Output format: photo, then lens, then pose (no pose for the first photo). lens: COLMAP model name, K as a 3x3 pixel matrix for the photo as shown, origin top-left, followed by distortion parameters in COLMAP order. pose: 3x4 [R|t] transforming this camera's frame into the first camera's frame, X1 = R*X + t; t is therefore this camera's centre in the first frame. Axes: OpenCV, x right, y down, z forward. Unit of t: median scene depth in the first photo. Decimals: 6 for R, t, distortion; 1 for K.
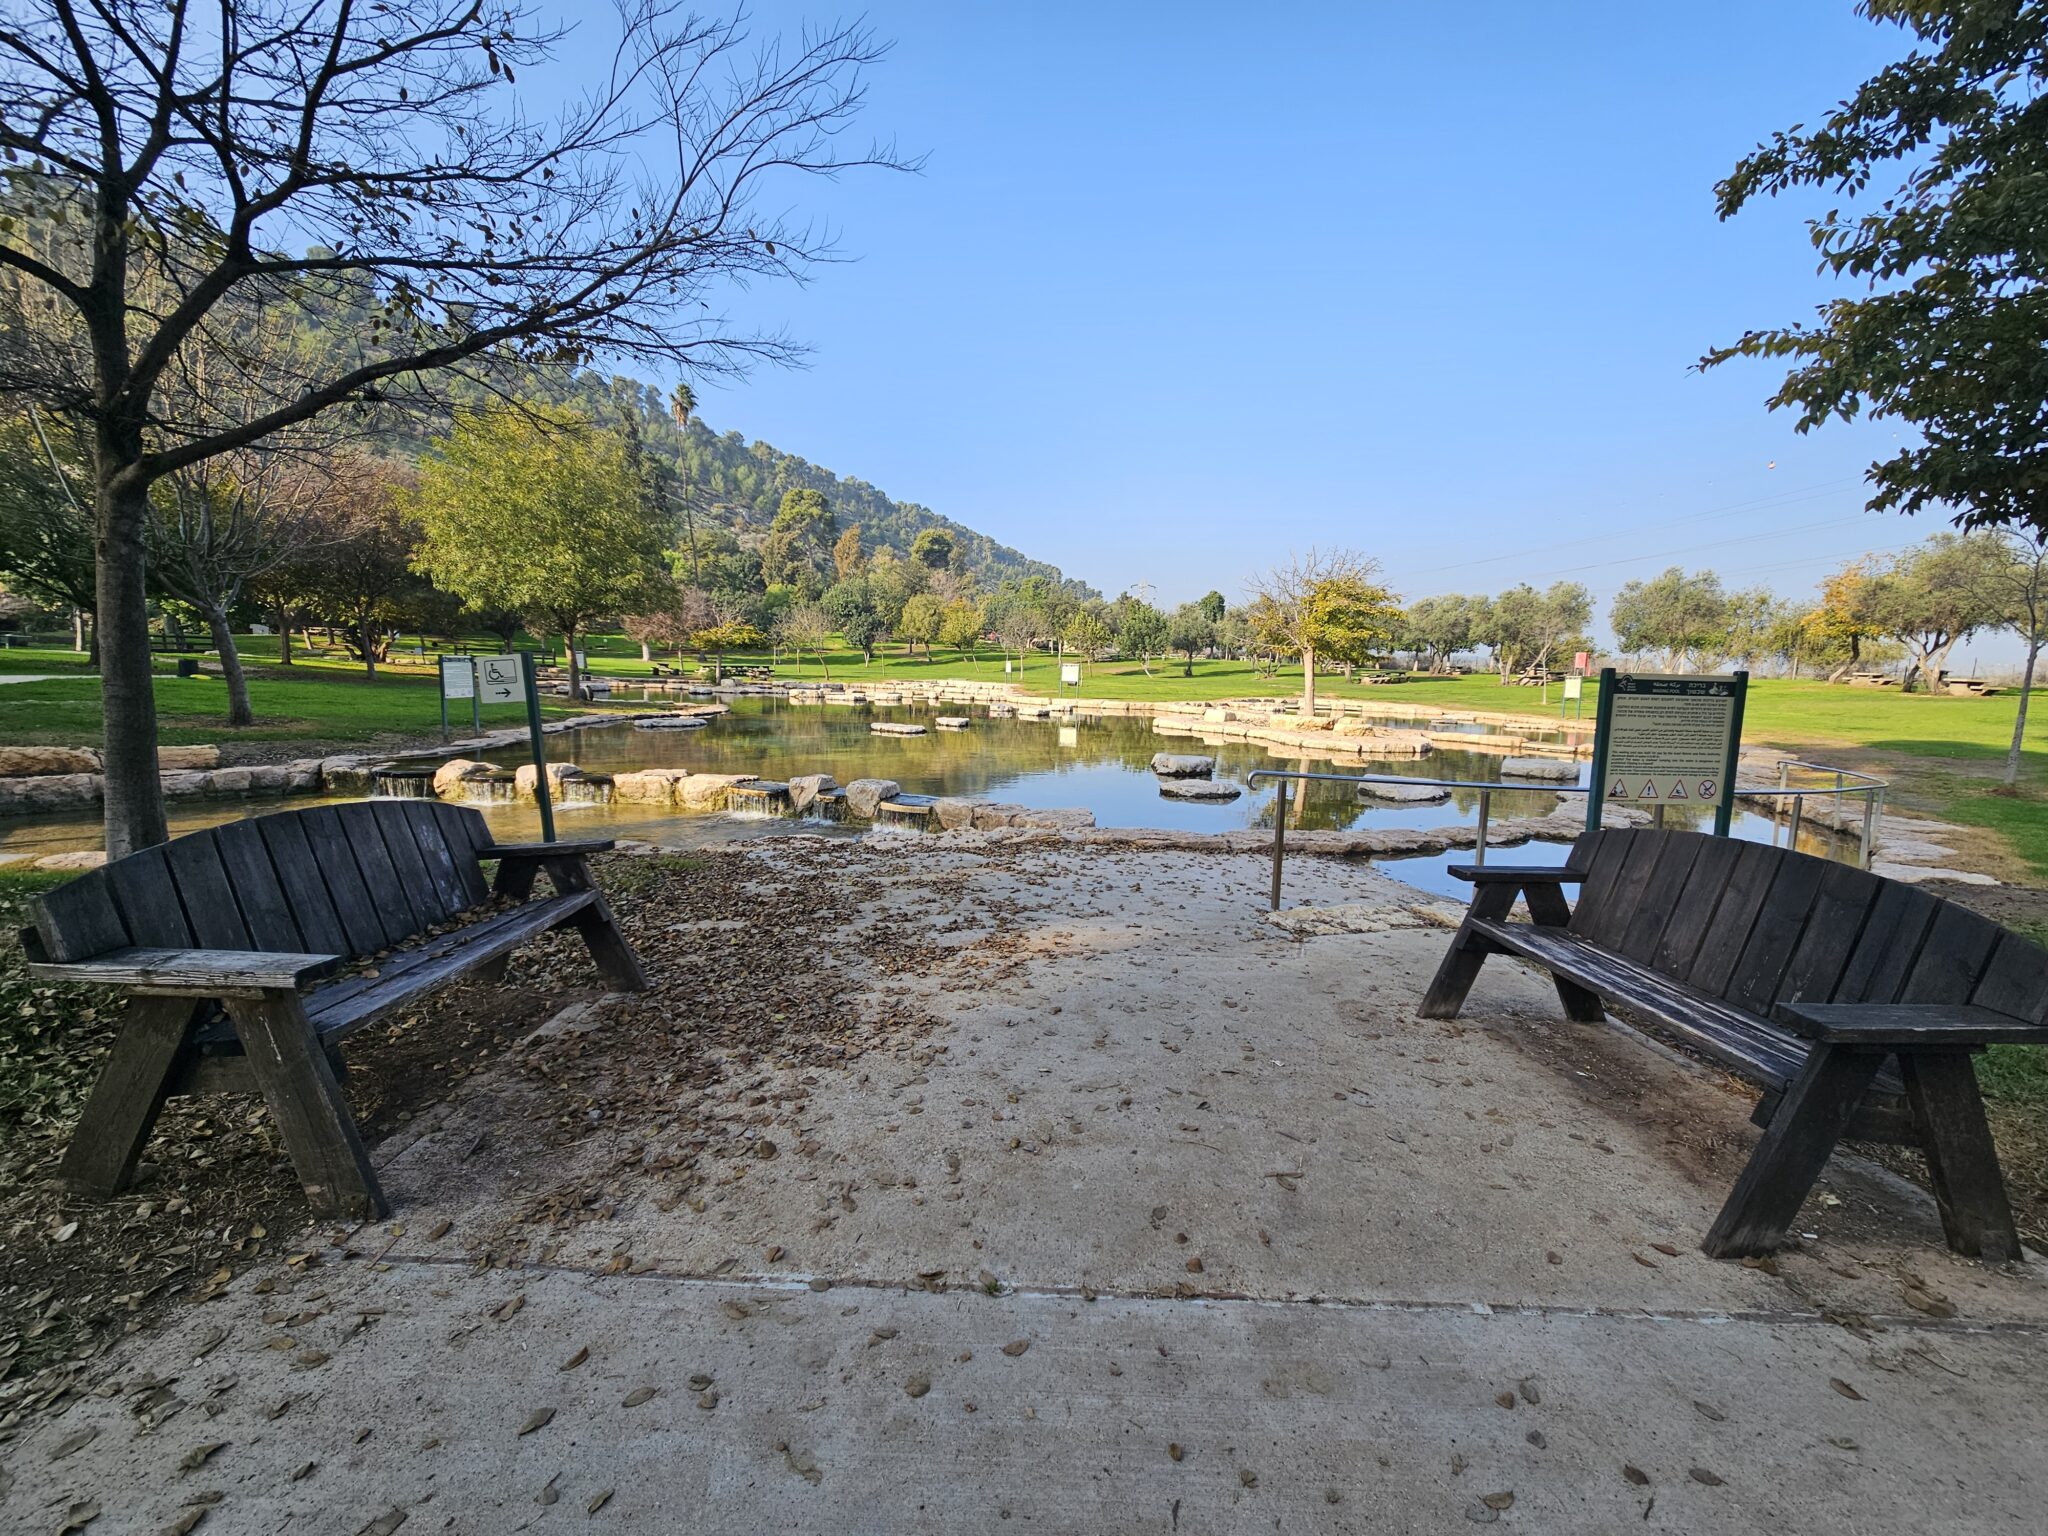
lens RADIAL K [[840.4, 0, 1024.4], [0, 840.4, 761.7], [0, 0, 1]] dist [-0.000542, -0.000577]
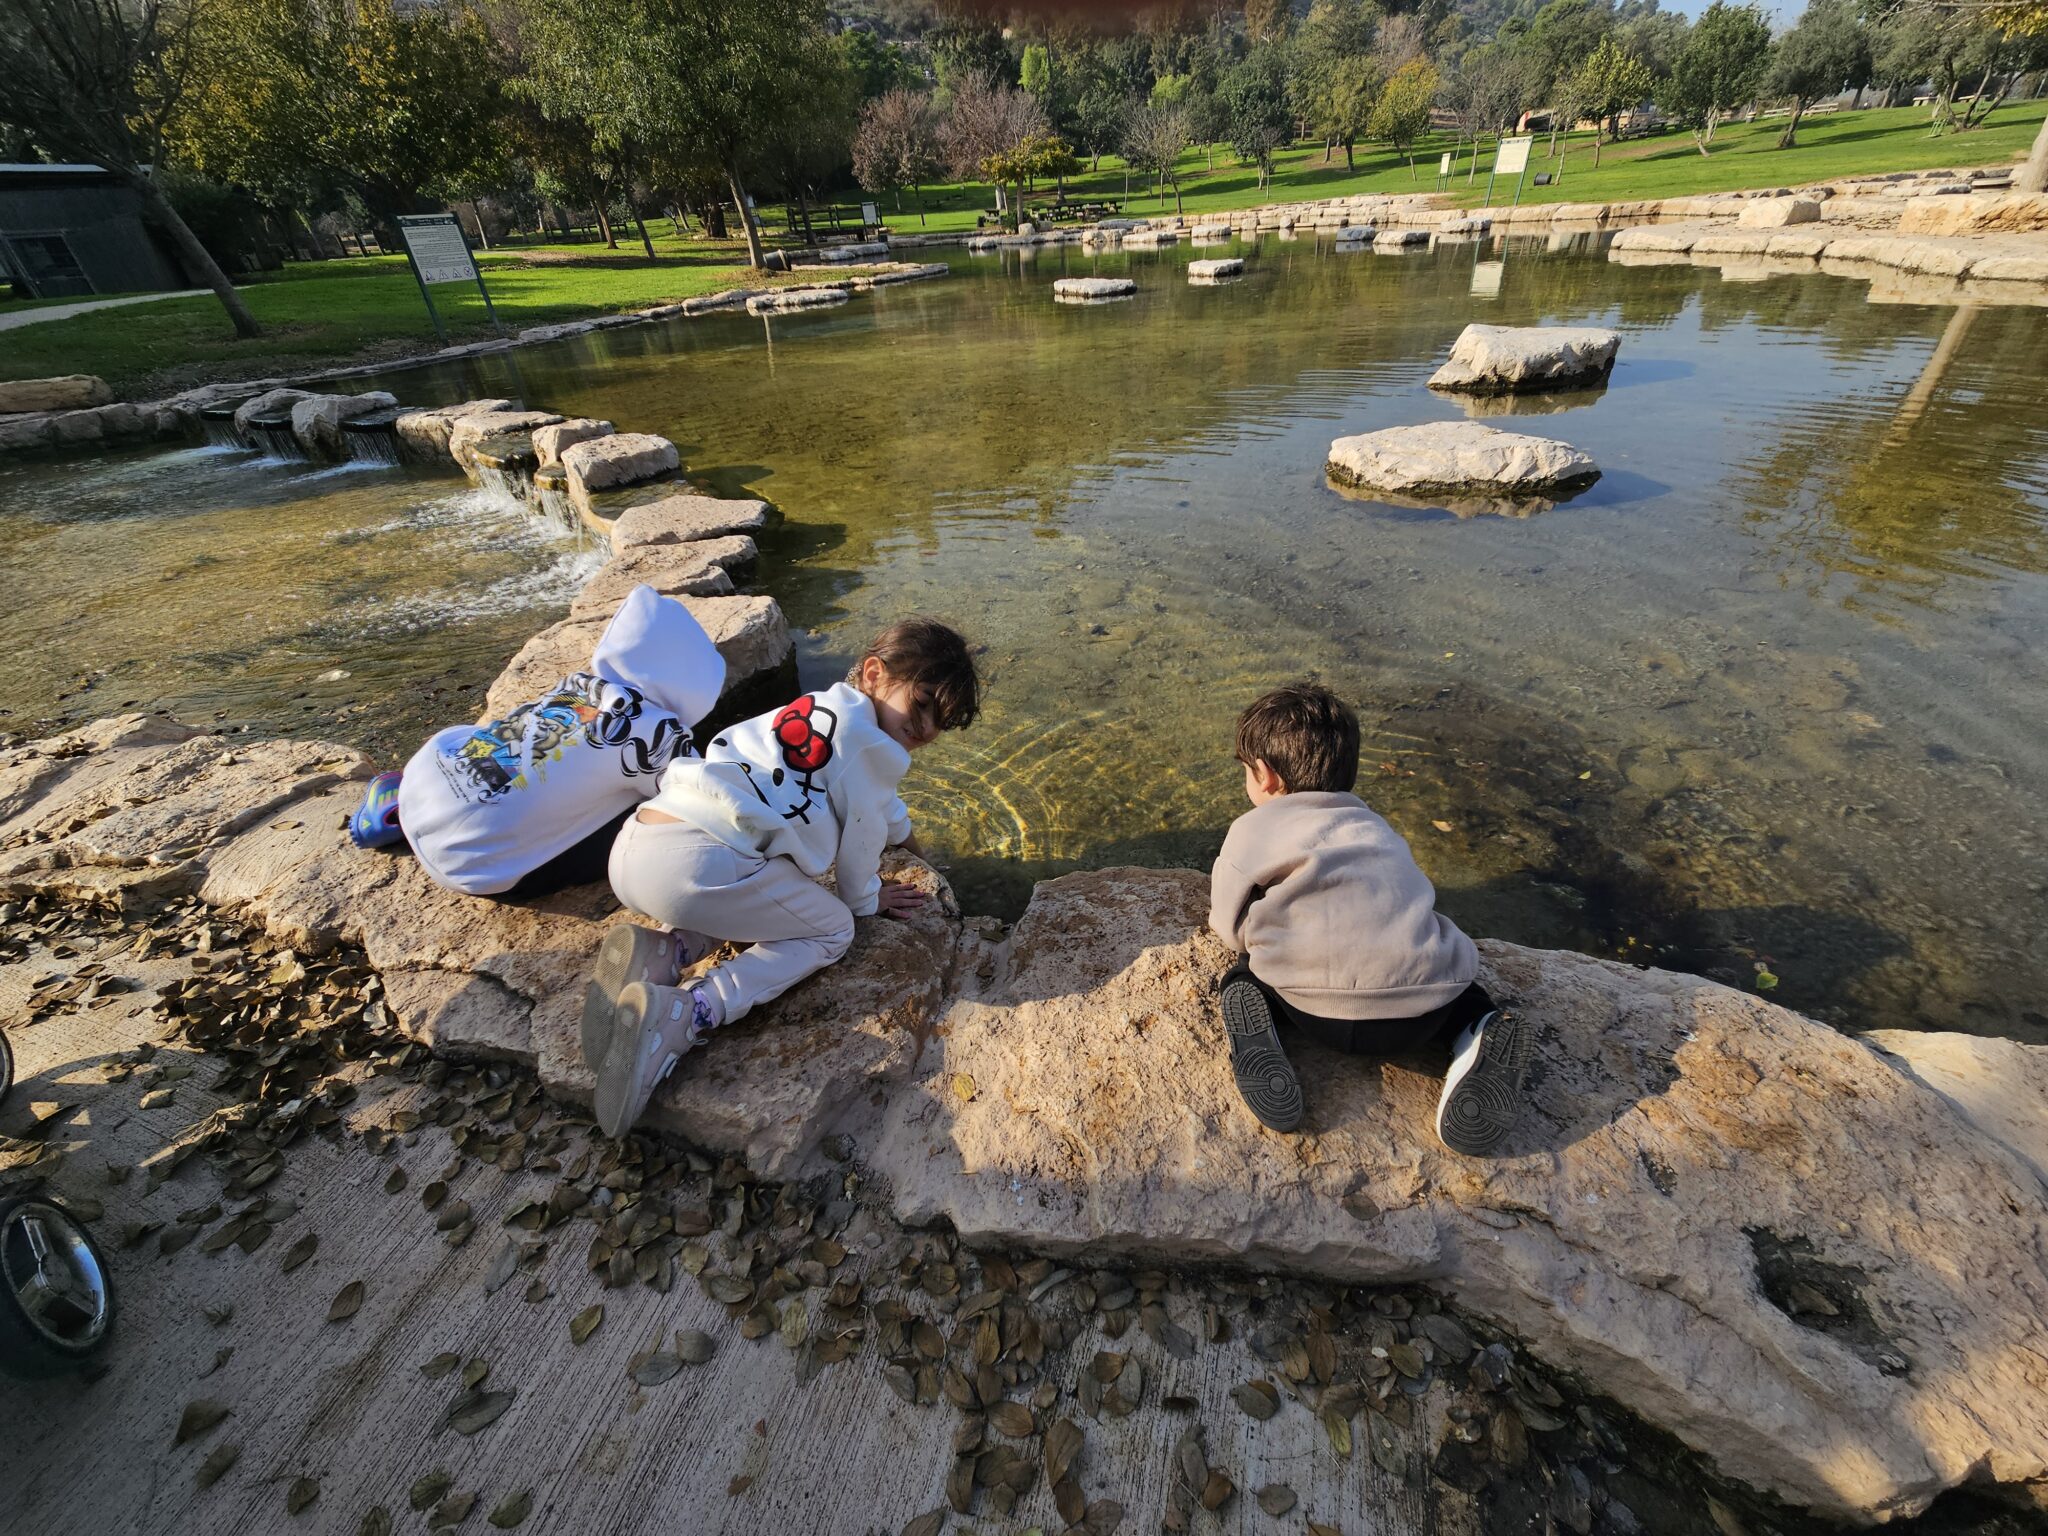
lens RADIAL K [[840.4, 0, 1024.4], [0, 840.4, 761.7], [0, 0, 1]] dist [-0.000542, -0.000577]
pose [[0.893237, 0.170932, -0.415825, 0.034399], [0.039584, 0.891412, 0.451462, -0.002690], [0.447841, -0.419722, 0.789476, 0.099978]]
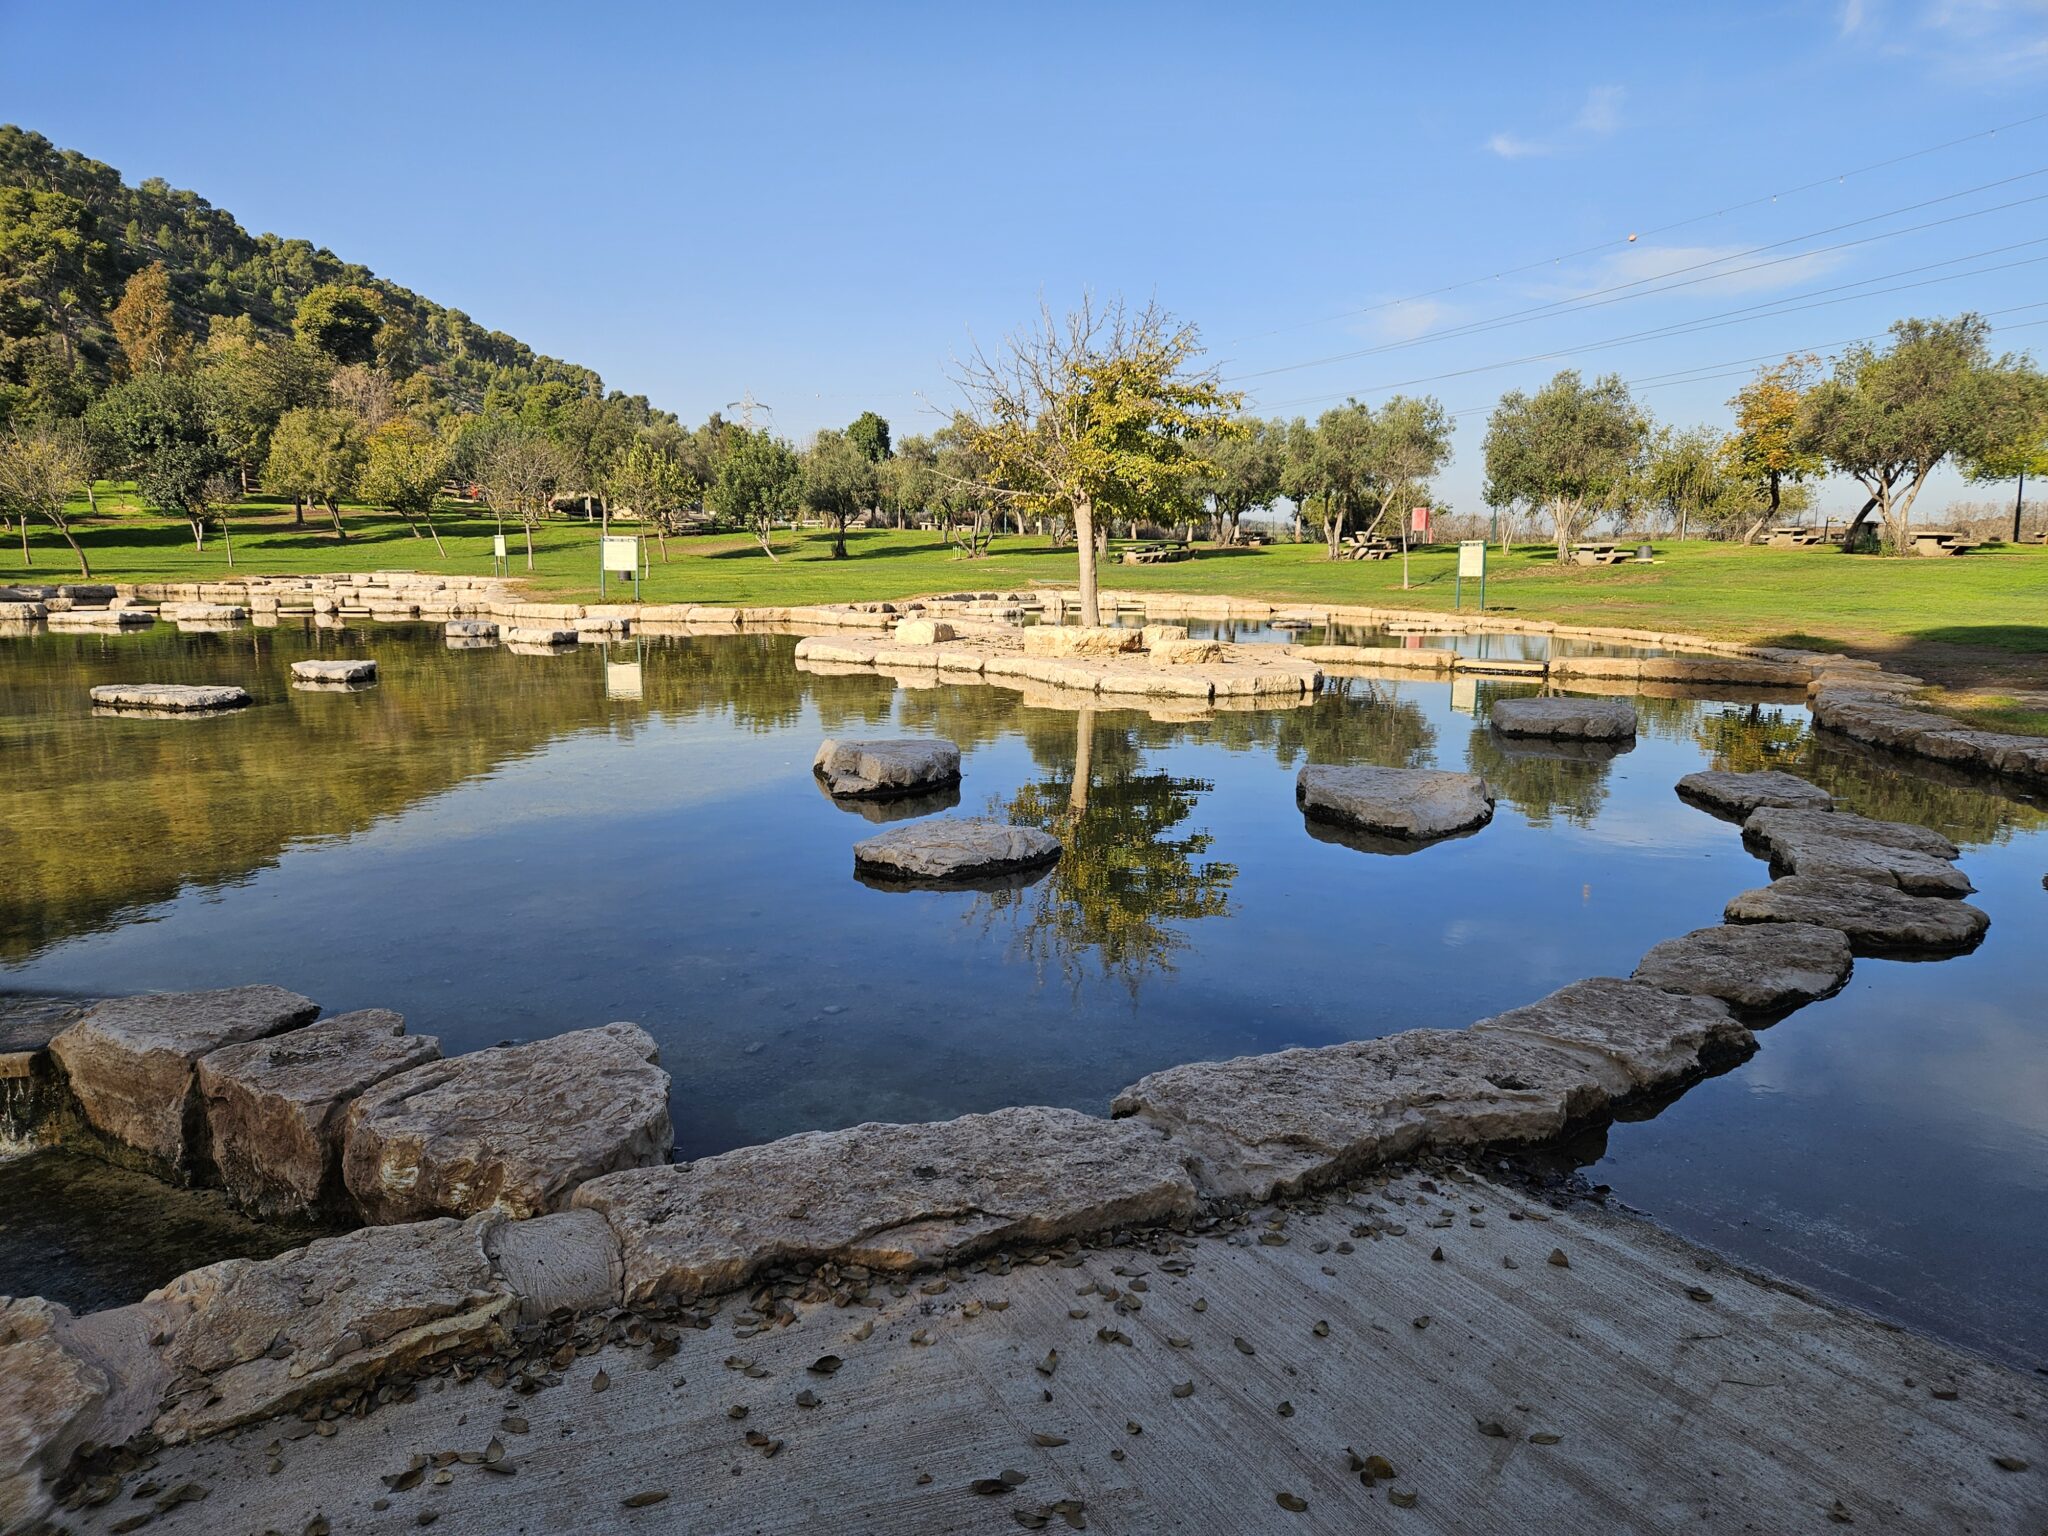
lens RADIAL K [[1374.7, 0, 1024.5], [0, 1374.7, 737.6], [0, 0, 1]] dist [0.064120, -0.036061]
pose [[0.946085, -0.064162, 0.317500, 0.006974], [0.055436, 0.997797, 0.036451, -0.006077], [-0.319140, -0.016885, 0.947557, 0.064739]]
